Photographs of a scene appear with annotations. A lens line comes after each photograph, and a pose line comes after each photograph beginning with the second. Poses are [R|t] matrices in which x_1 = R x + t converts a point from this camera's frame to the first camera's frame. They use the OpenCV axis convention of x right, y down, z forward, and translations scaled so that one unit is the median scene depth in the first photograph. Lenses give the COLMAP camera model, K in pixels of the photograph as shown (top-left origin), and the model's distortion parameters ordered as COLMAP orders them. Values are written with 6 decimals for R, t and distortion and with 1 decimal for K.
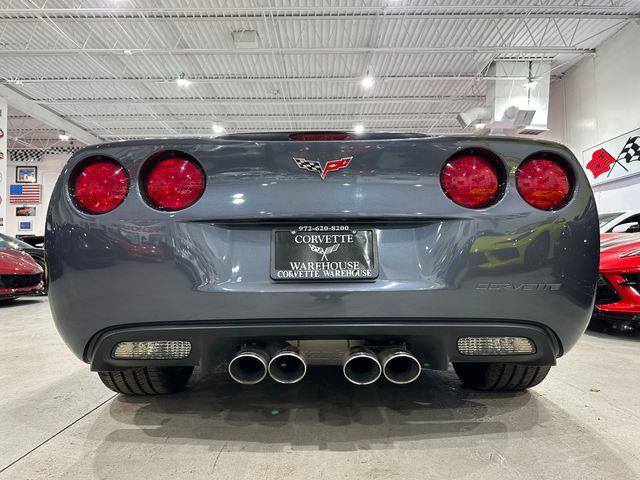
lens RADIAL K [[458.5, 0, 321.0], [0, 458.5, 238.5], [0, 0, 1]] dist [0.002188, -0.006437]
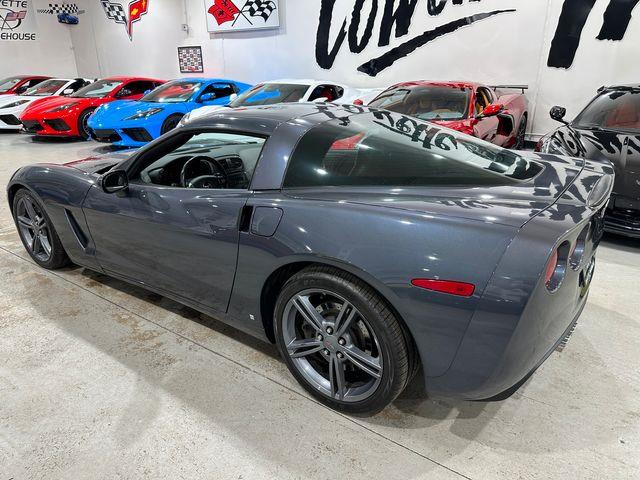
lens RADIAL K [[454.9, 0, 322.0], [0, 454.9, 239.7], [0, 0, 1]] dist [0.001096, -0.006415]
pose [[0.586157, -0.285640, 0.758176, -1.539988], [-0.034239, 0.926222, 0.375421, -0.536174], [-0.809474, -0.246014, 0.533131, 0.824180]]
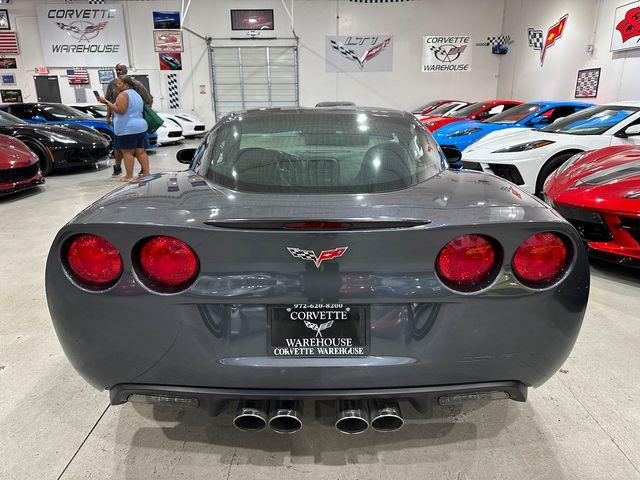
lens RADIAL K [[458.5, 0, 321.0], [0, 458.5, 238.5], [0, 0, 1]] dist [0.002188, -0.006437]
pose [[0.999983, 0.005461, -0.001821, 0.011785], [-0.004546, 0.943124, 0.332409, -0.459384], [0.003533, -0.332395, 0.943134, 0.075595]]
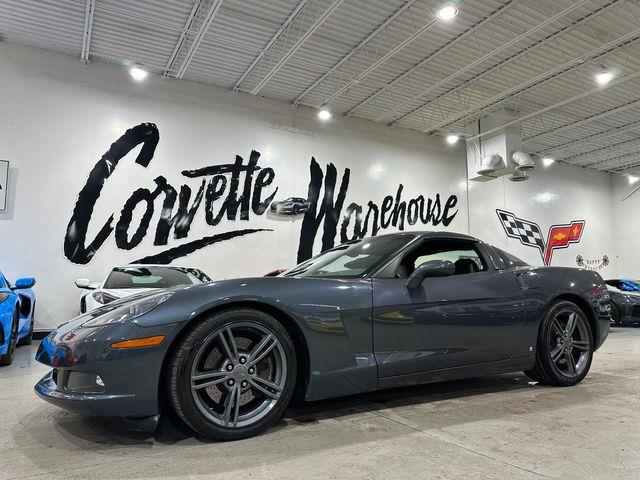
lens RADIAL K [[452.1, 0, 320.0], [0, 452.1, 240.0], [0, 0, 1]] dist [0.140253, -0.225122]
pose [[-0.490851, 0.125339, 0.862181, -2.209377], [-0.028994, 0.986700, -0.159947, 0.212433], [-0.870761, -0.103508, -0.480689, 5.303558]]
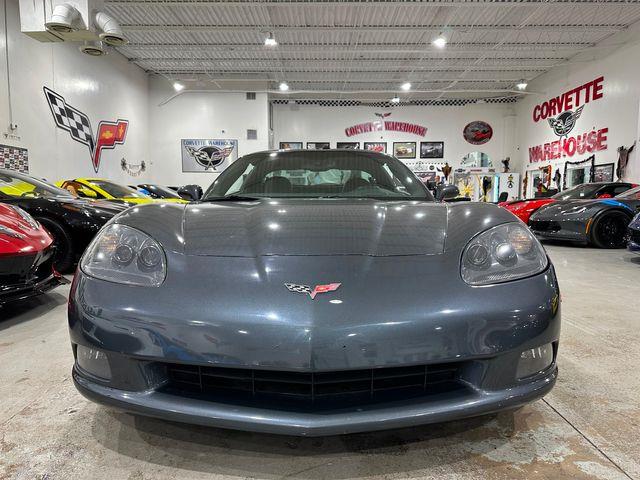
lens RADIAL K [[459.6, 0, 322.7], [0, 459.6, 240.6], [0, 0, 1]] dist [-0.006132, 0.000488]
pose [[-0.999953, 0.009421, -0.002282, -0.024914], [0.009325, 0.999186, 0.039246, 0.071375], [0.002650, 0.039223, -0.999227, 4.707698]]
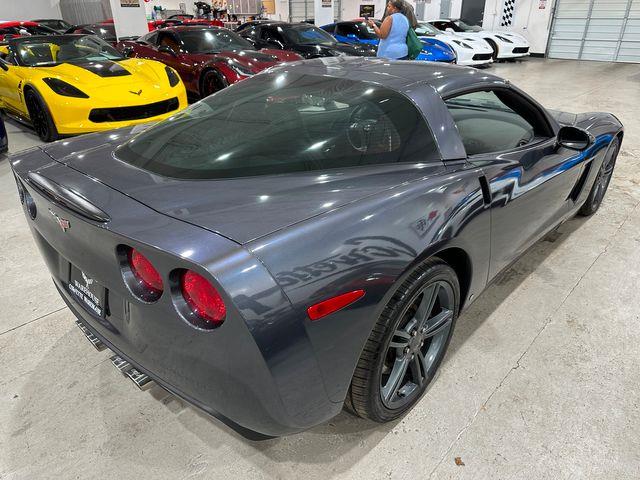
lens RADIAL K [[454.9, 0, 322.0], [0, 454.9, 239.7], [0, 0, 1]] dist [0.001096, -0.006415]
pose [[0.735579, 0.309578, -0.602566, 1.066463], [0.028472, 0.874562, 0.484077, -0.584902], [0.676841, -0.373233, 0.634495, 0.617462]]
